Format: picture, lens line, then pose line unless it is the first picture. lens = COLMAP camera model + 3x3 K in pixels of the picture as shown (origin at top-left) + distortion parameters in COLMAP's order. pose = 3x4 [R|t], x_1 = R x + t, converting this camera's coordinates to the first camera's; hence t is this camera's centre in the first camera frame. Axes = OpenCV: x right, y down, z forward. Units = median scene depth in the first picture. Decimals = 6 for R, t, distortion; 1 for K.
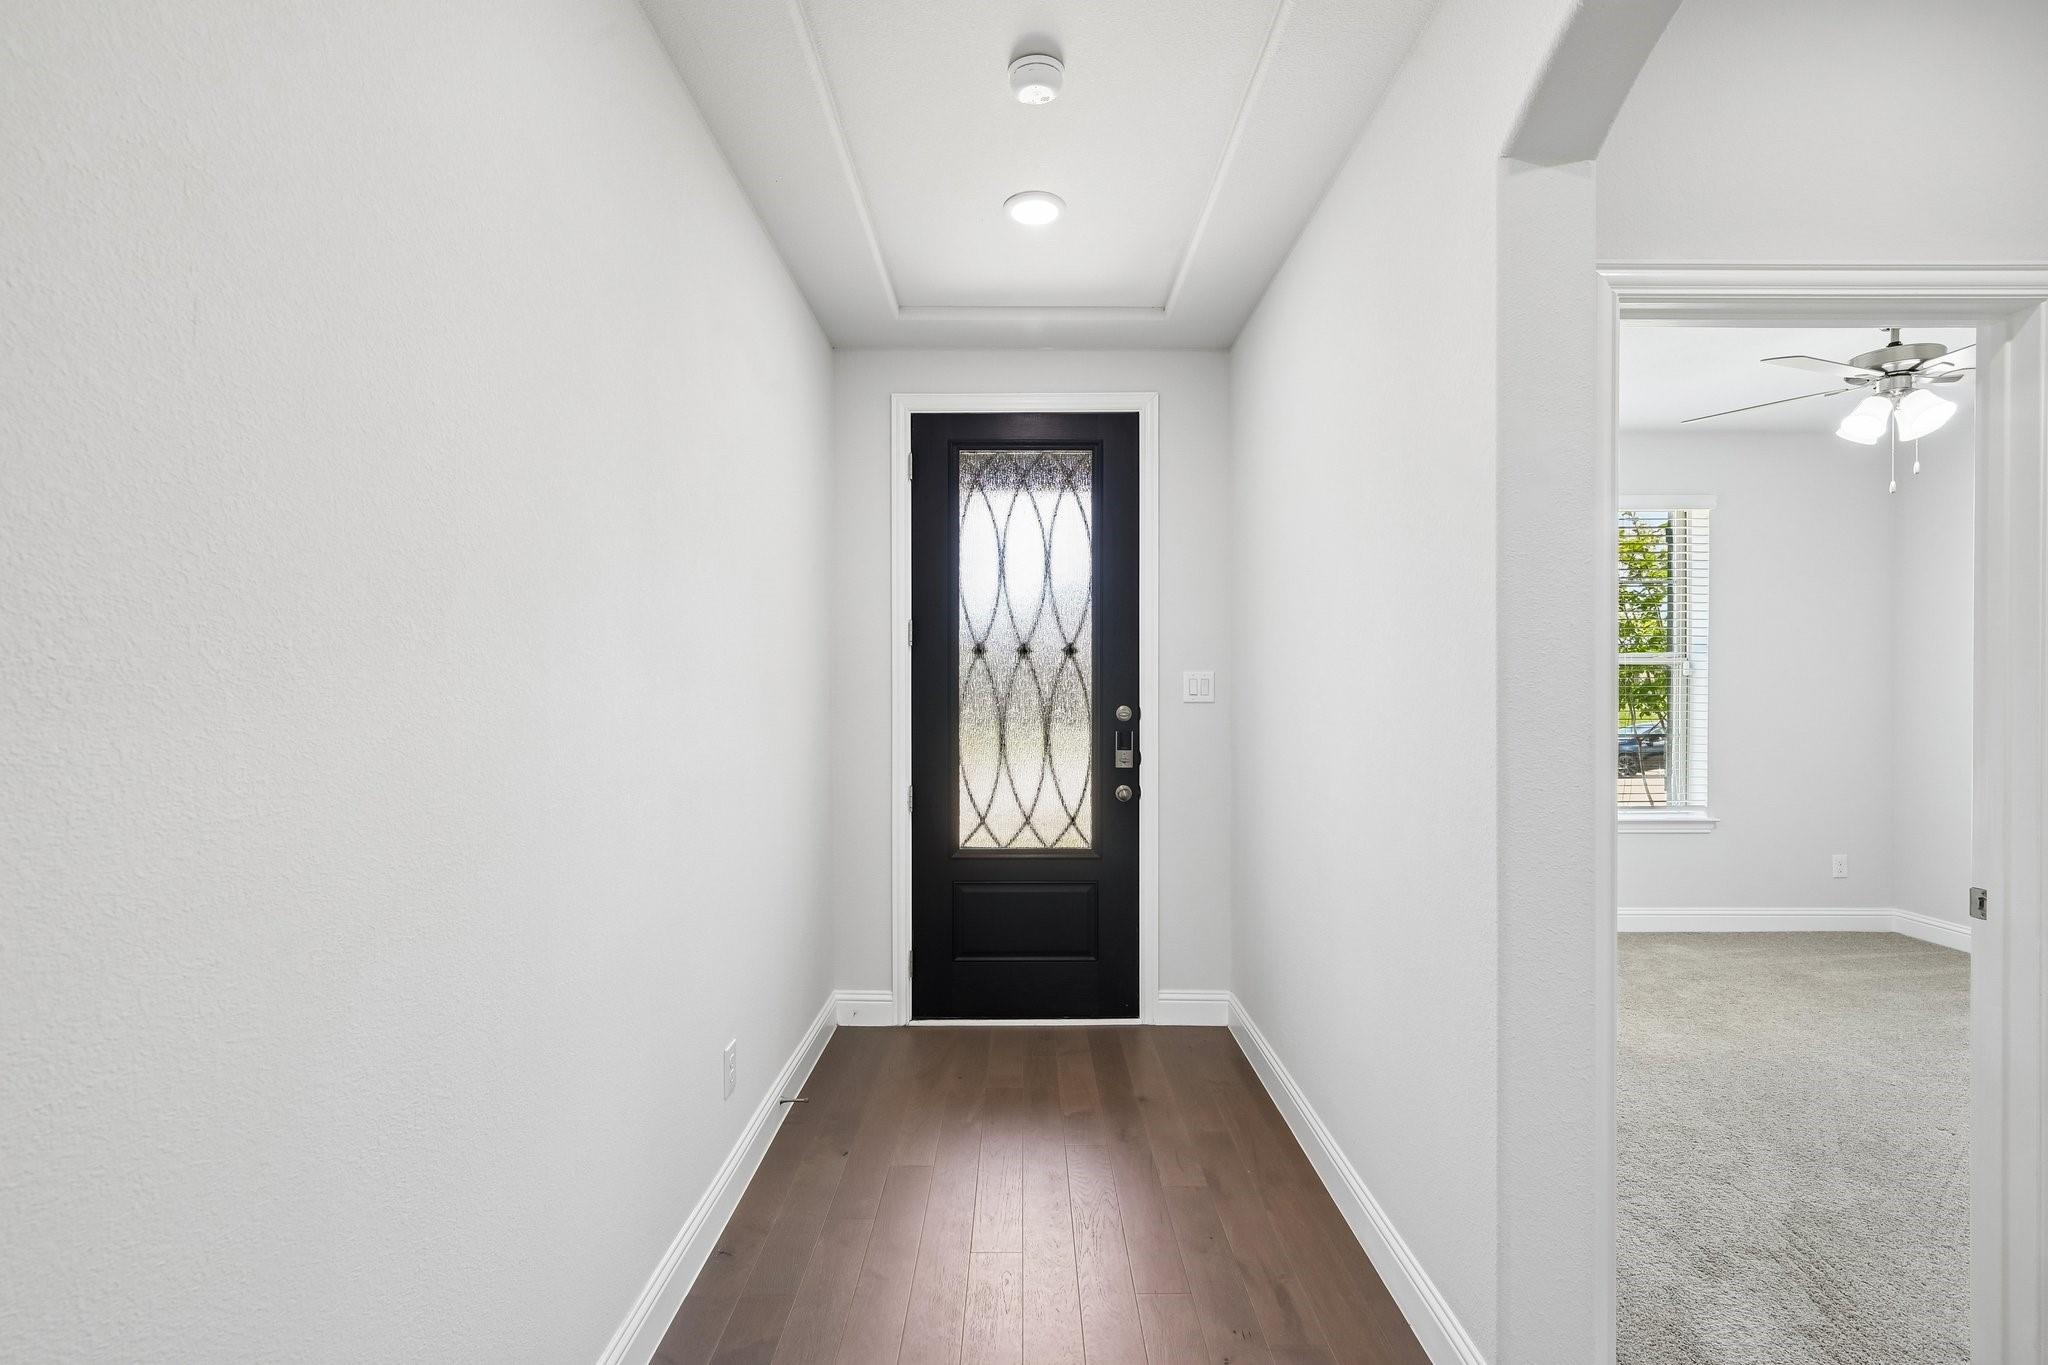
lens RADIAL K [[914.2, 0, 1024.0], [0, 914.2, 682.5], [0, 0, 1]] dist [-0.000406, 0.000904]
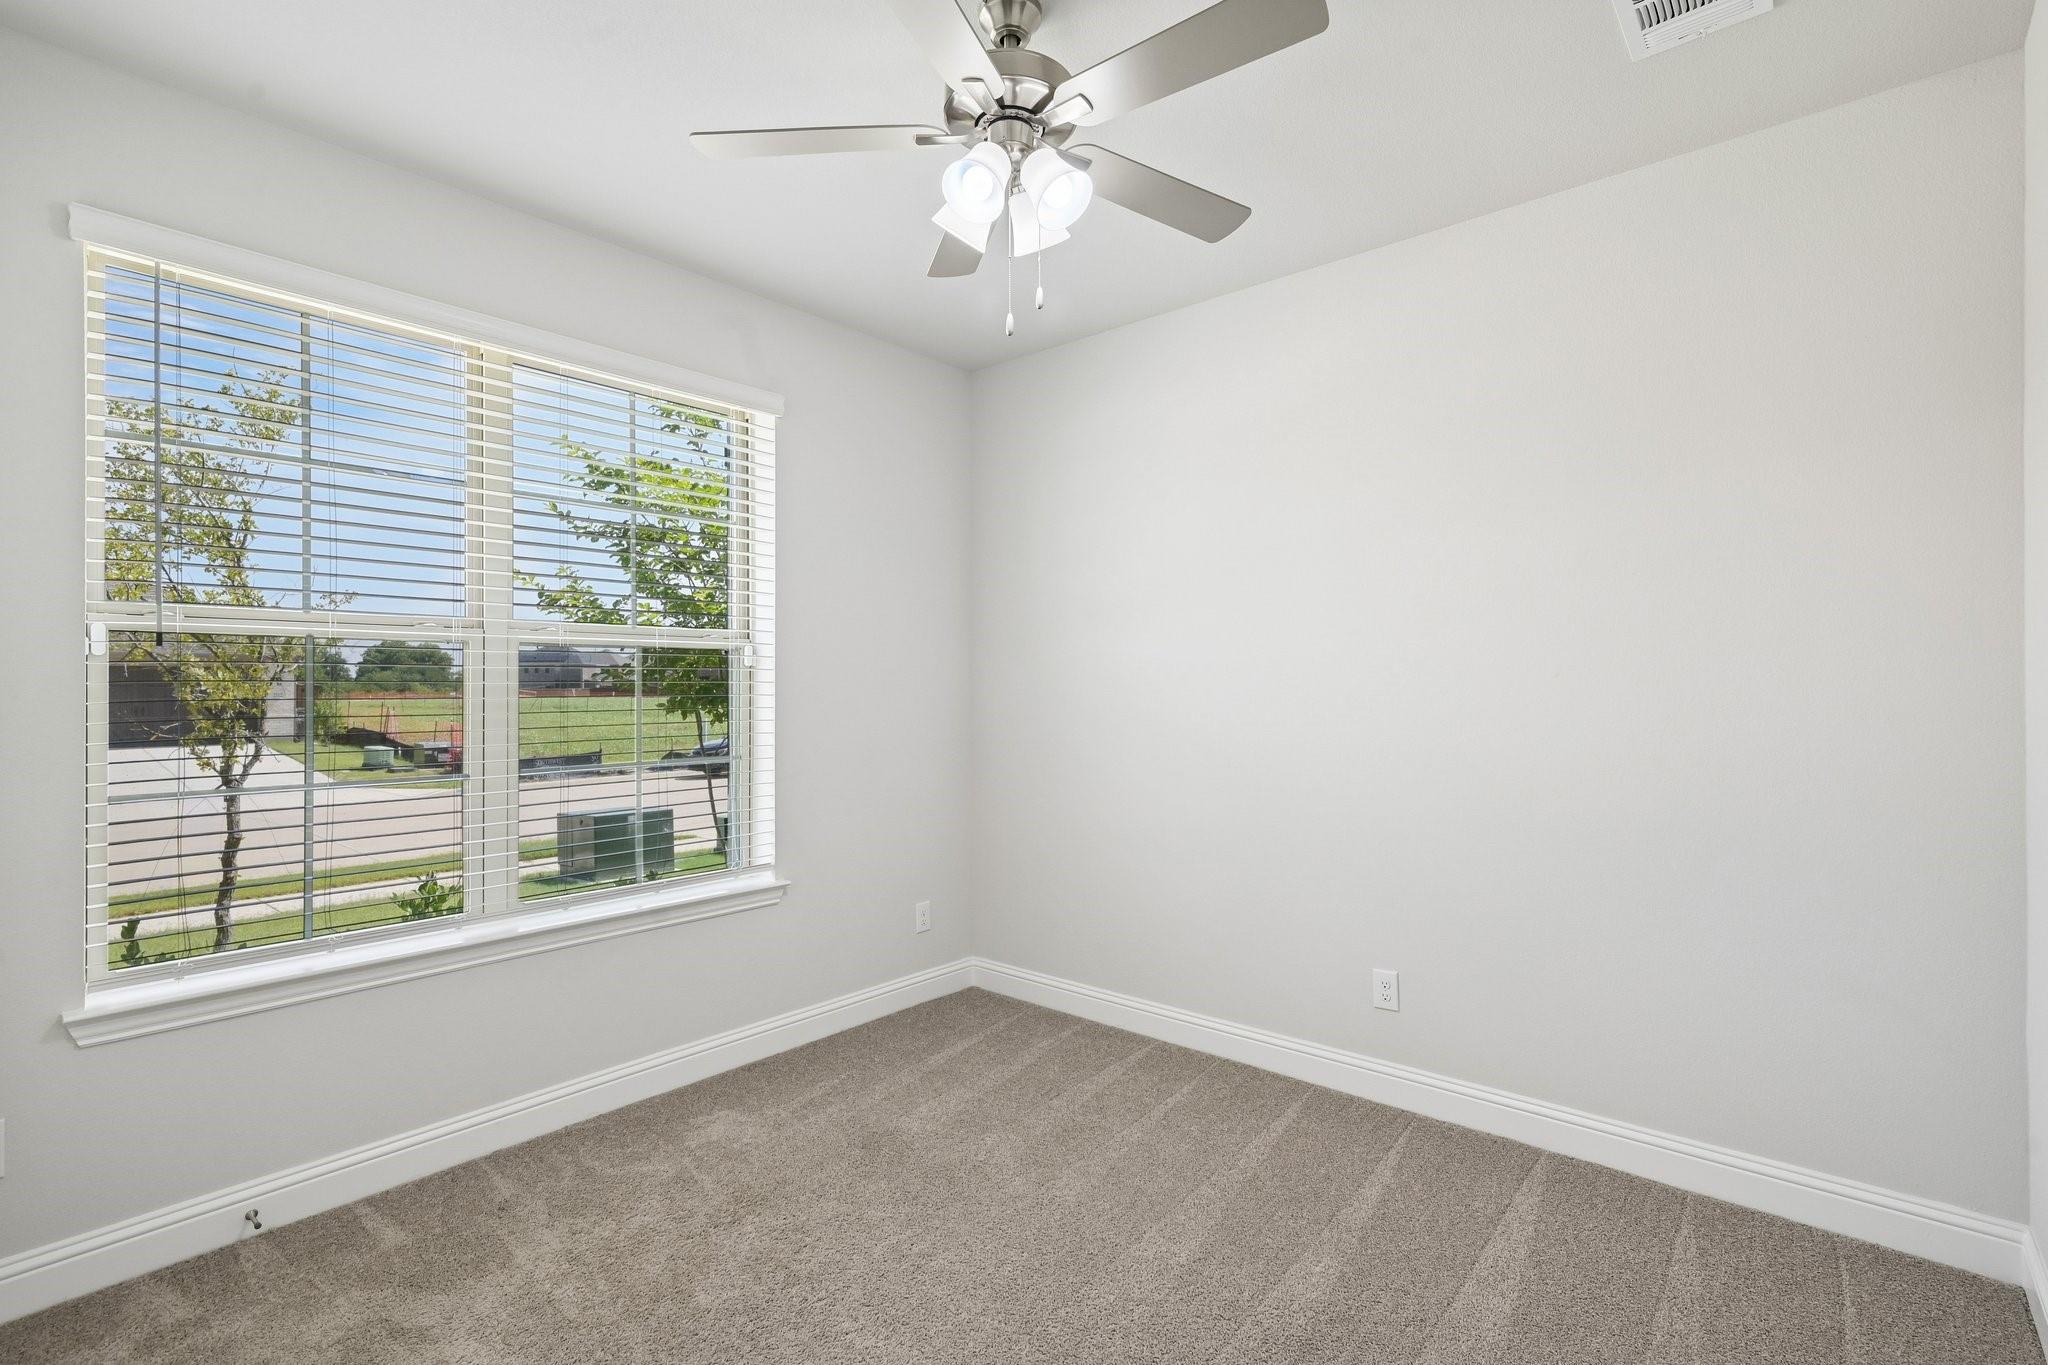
lens RADIAL K [[939.7, 0, 1024.0], [0, 939.7, 682.5], [0, 0, 1]] dist [0.003213, 0.000269]
pose [[0.655847, -0.006049, 0.754870, 0.355084], [0.004021, 0.999982, 0.004520, 0.002015], [-0.754883, 0.000071, 0.655859, 0.420445]]
